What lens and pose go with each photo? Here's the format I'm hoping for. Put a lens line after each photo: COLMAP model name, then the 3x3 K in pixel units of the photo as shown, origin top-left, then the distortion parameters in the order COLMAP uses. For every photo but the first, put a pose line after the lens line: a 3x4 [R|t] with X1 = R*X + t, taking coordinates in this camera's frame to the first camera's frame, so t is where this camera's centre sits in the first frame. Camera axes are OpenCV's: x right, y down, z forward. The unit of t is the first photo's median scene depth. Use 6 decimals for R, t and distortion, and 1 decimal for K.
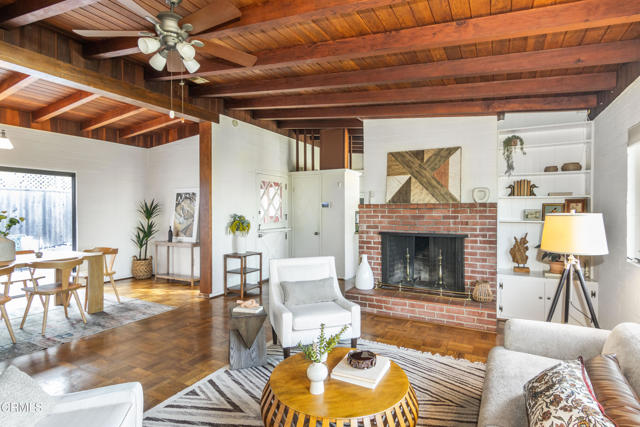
lens RADIAL K [[335.6, 0, 322.2], [0, 335.6, 212.8], [0, 0, 1]] dist [0.002690, -0.000303]
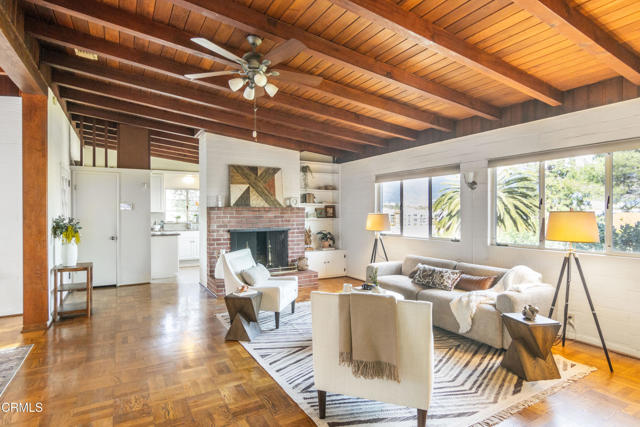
lens RADIAL K [[335.6, 0, 323.2], [0, 335.6, 212.1], [0, 0, 1]] dist [0.002690, -0.000303]
pose [[0.541373, -0.000506, 0.840783, -0.689485], [0.008233, 0.999955, -0.004699, 0.000795], [-0.840742, 0.009466, 0.541353, 0.062216]]
